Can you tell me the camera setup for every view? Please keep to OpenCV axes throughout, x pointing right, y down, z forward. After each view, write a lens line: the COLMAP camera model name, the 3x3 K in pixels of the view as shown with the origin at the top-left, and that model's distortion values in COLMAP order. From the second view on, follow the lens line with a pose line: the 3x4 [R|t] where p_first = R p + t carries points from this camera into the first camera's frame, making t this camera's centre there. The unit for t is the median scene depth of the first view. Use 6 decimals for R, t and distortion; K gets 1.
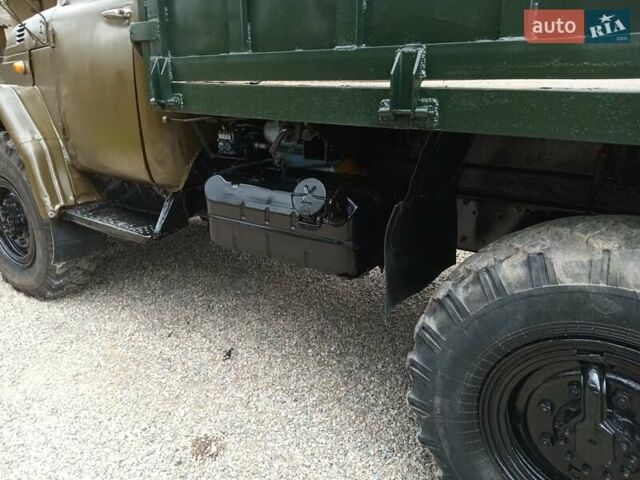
lens RADIAL K [[492.7, 0, 320.0], [0, 492.7, 240.0], [0, 0, 1]] dist [-0.002700, -0.002166]
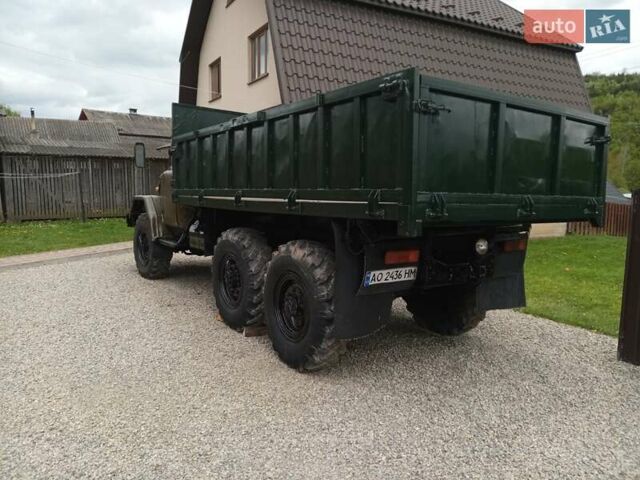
lens RADIAL K [[467.2, 0, 320.0], [0, 467.2, 240.0], [0, 0, 1]] dist [-0.000875, -0.003192]
pose [[0.958348, 0.058059, -0.279639, 1.095157], [-0.119342, 0.970948, -0.207409, 0.384113], [0.259473, 0.232142, 0.937435, -1.234488]]
